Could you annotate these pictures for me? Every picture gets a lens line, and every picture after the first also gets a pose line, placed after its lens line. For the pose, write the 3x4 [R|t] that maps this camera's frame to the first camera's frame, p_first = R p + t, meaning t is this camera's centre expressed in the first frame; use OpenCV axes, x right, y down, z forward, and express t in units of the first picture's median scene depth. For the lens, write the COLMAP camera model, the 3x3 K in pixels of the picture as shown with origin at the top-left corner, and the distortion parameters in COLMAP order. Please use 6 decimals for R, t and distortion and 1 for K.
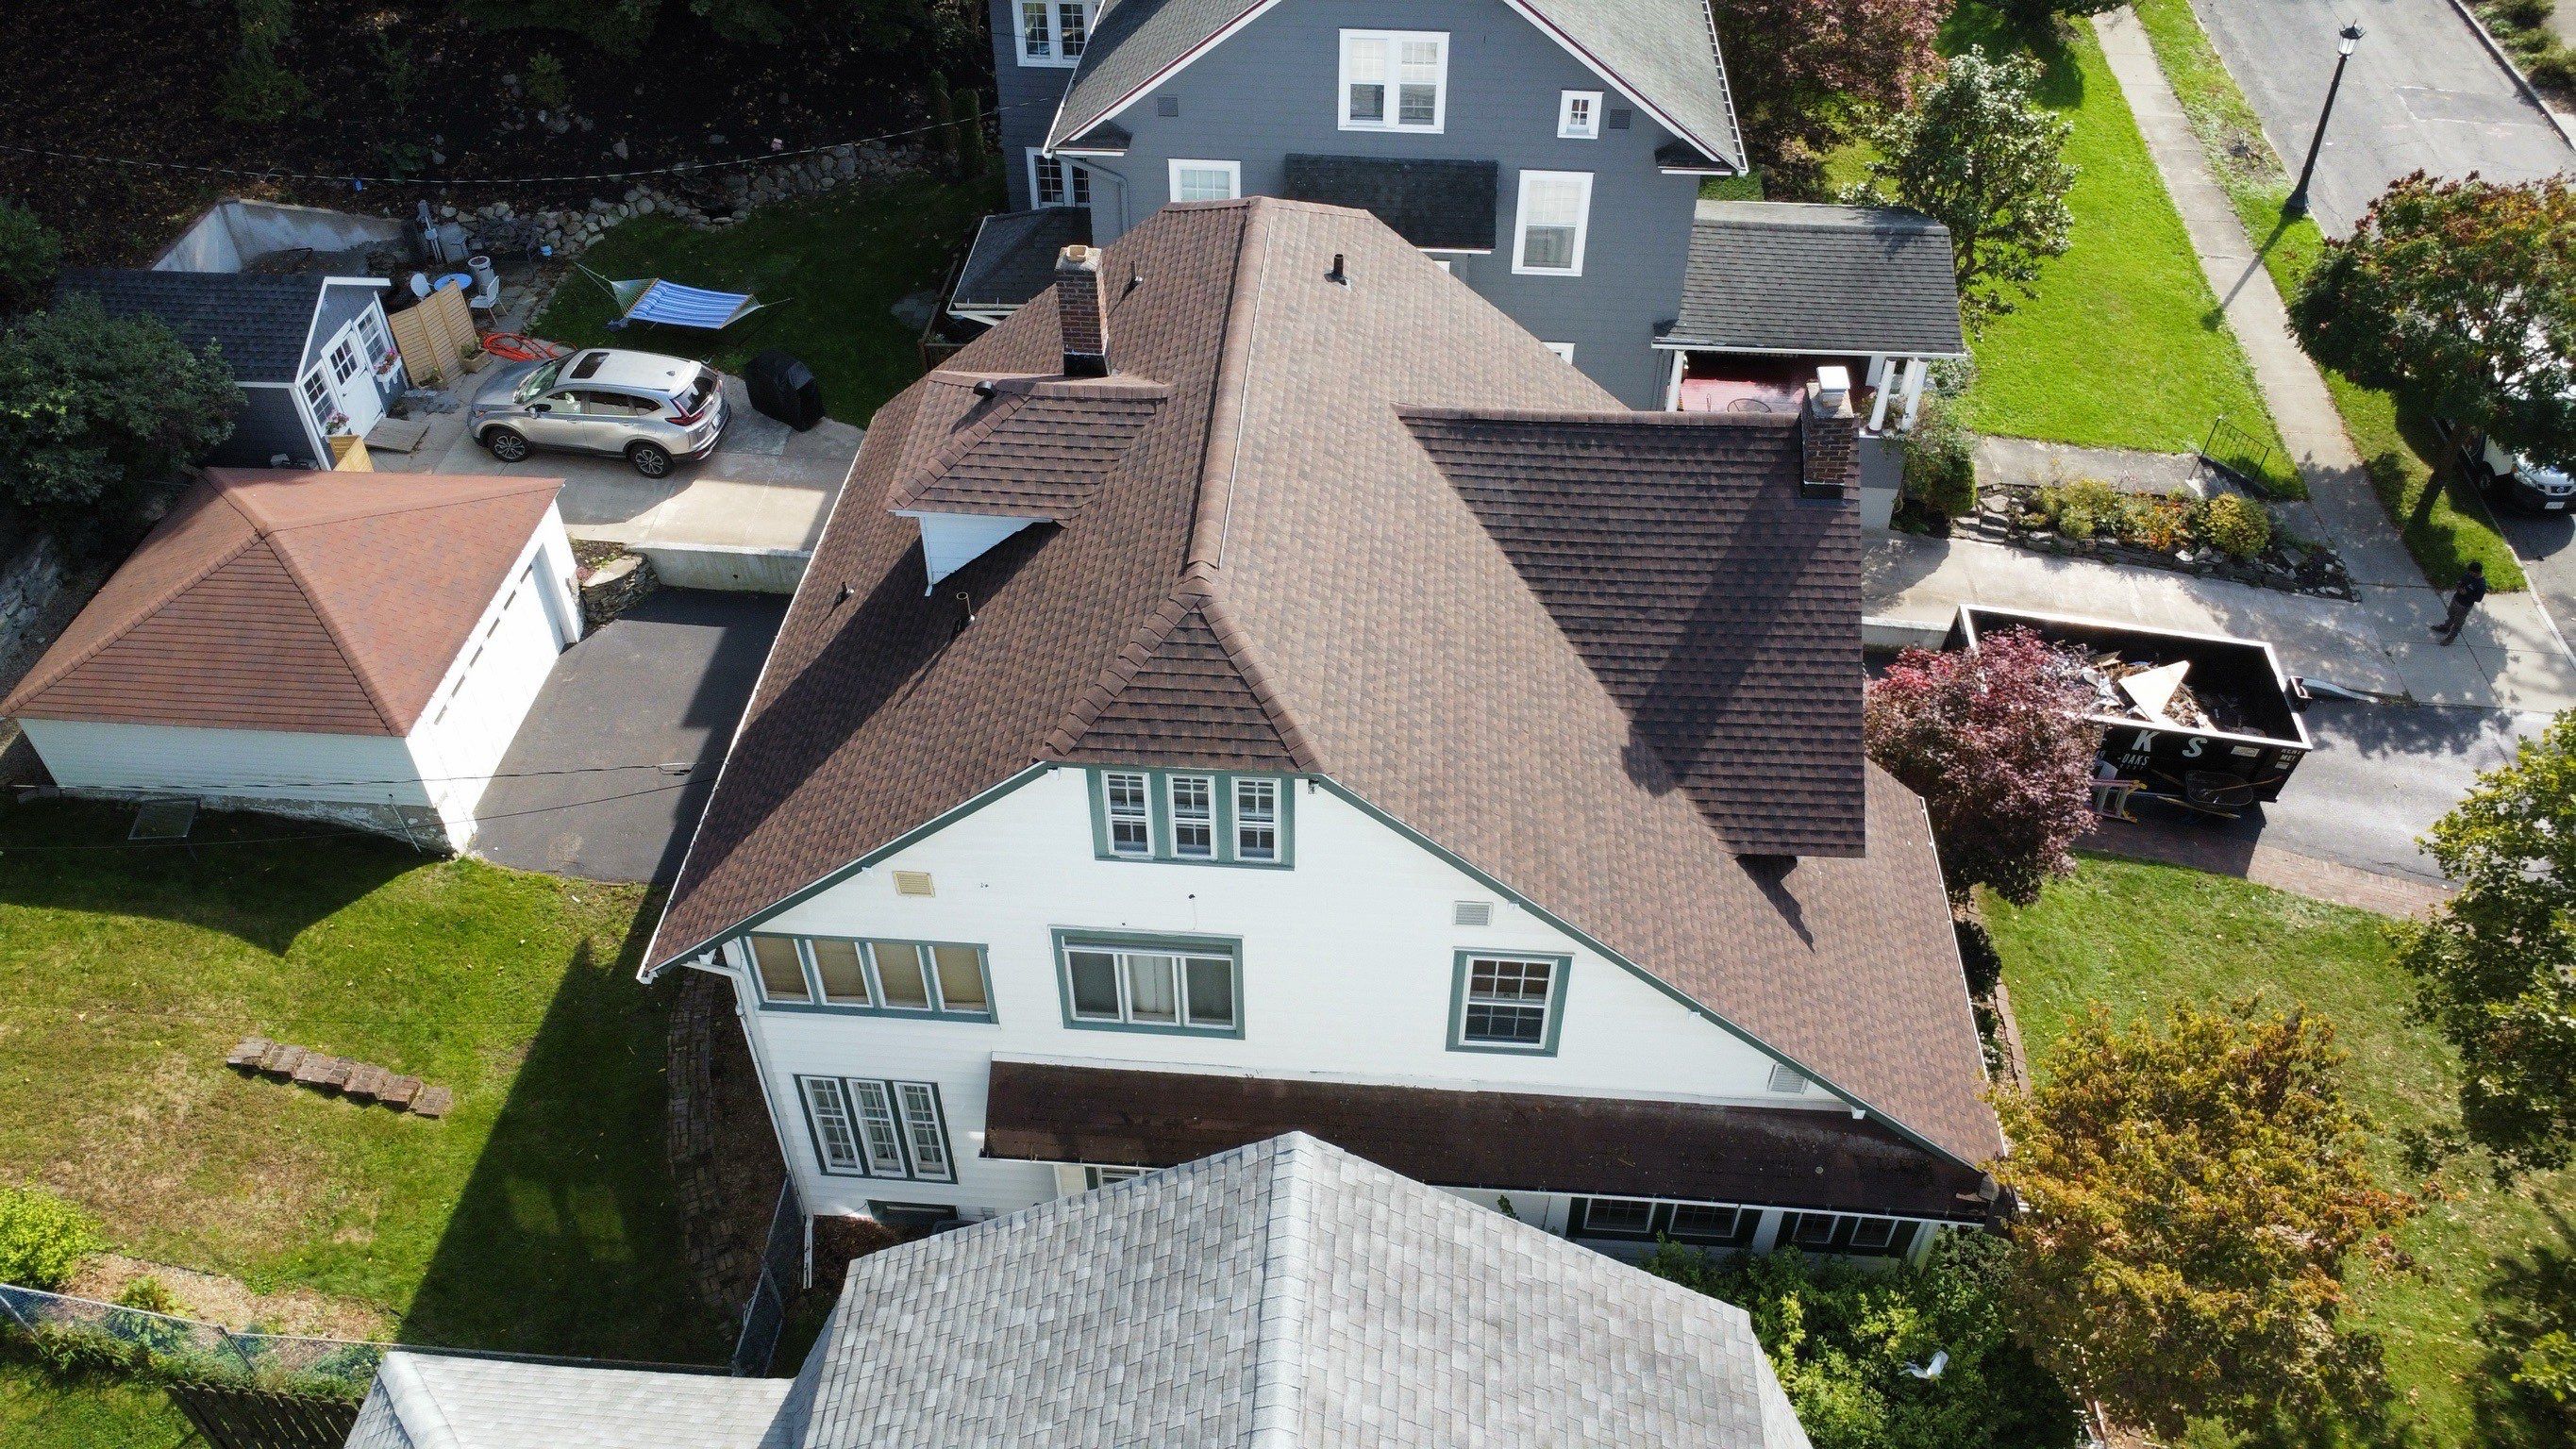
lens RADIAL K [[1868.8, 0, 1297.0], [0, 1868.8, 736.6], [0, 0, 1]] dist [-0.028606, -0.011001]
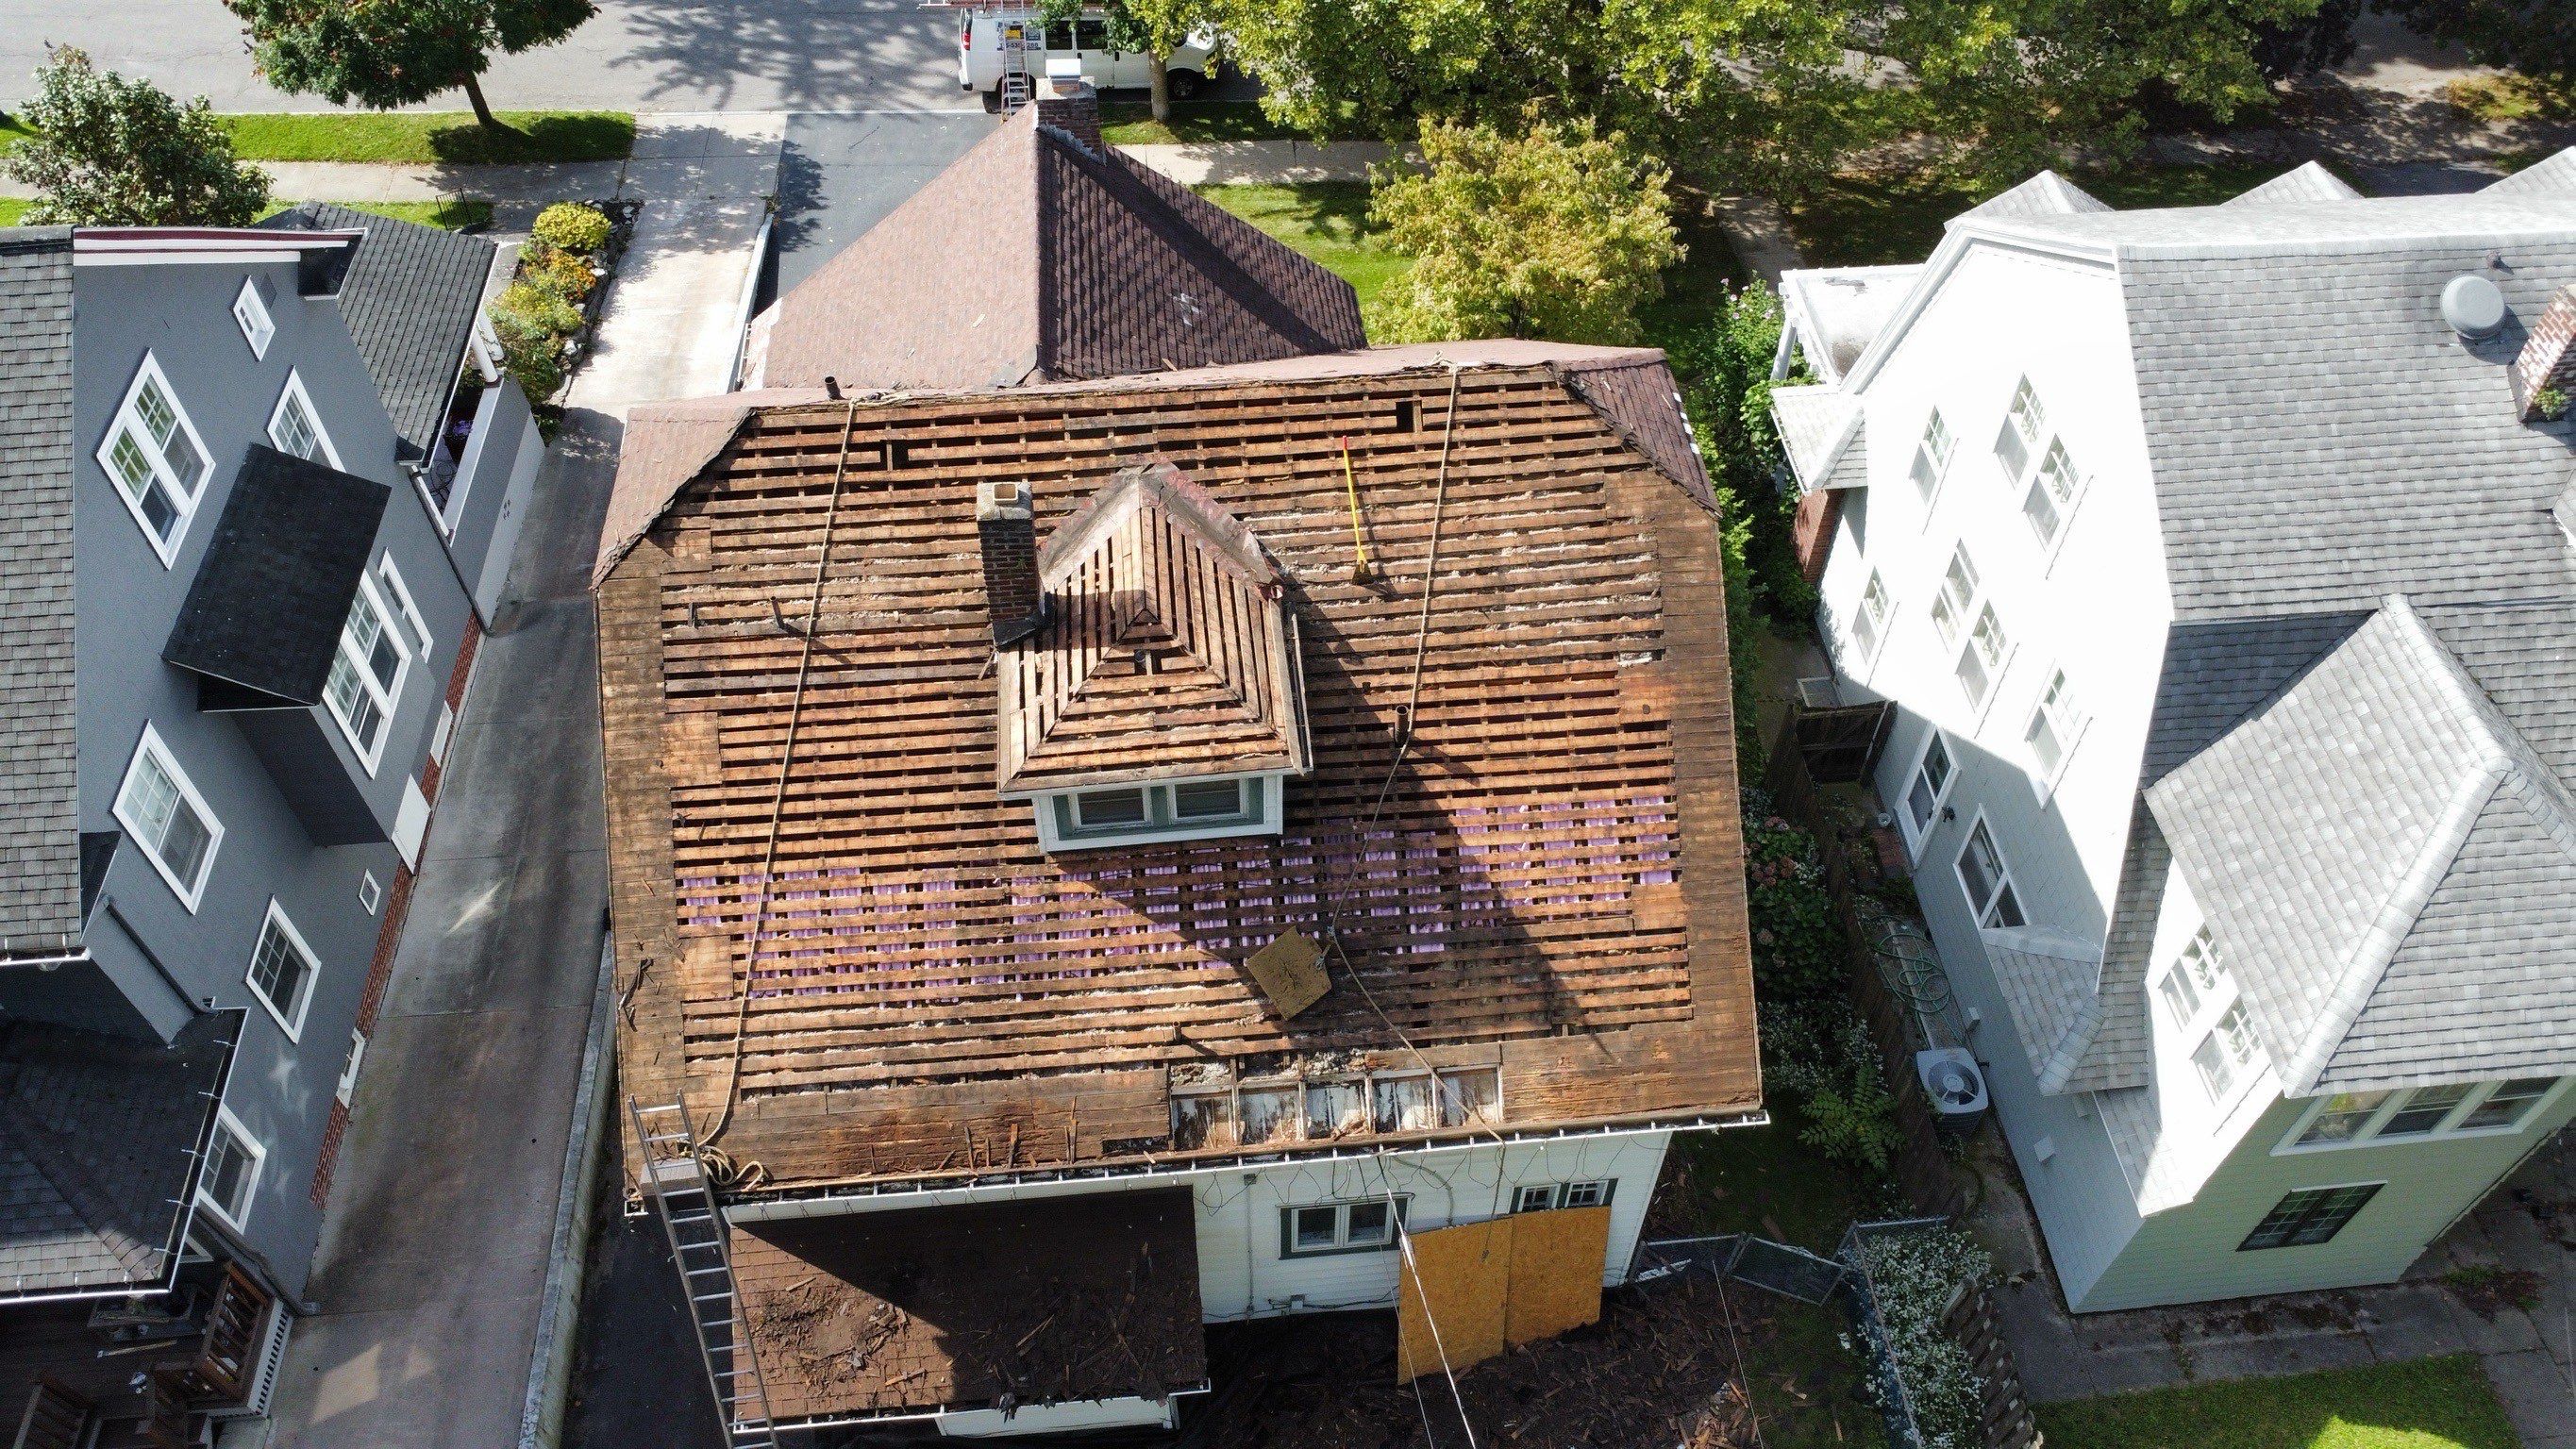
lens RADIAL K [[1868.8, 0, 1280.6], [0, 1868.8, 712.5], [0, 0, 1]] dist [-0.028606, -0.011001]
pose [[-0.150131, -0.754168, 0.639289, -0.490214], [0.675589, 0.393843, 0.623271, -0.441541], [-0.721831, 0.525469, 0.450380, 0.432483]]
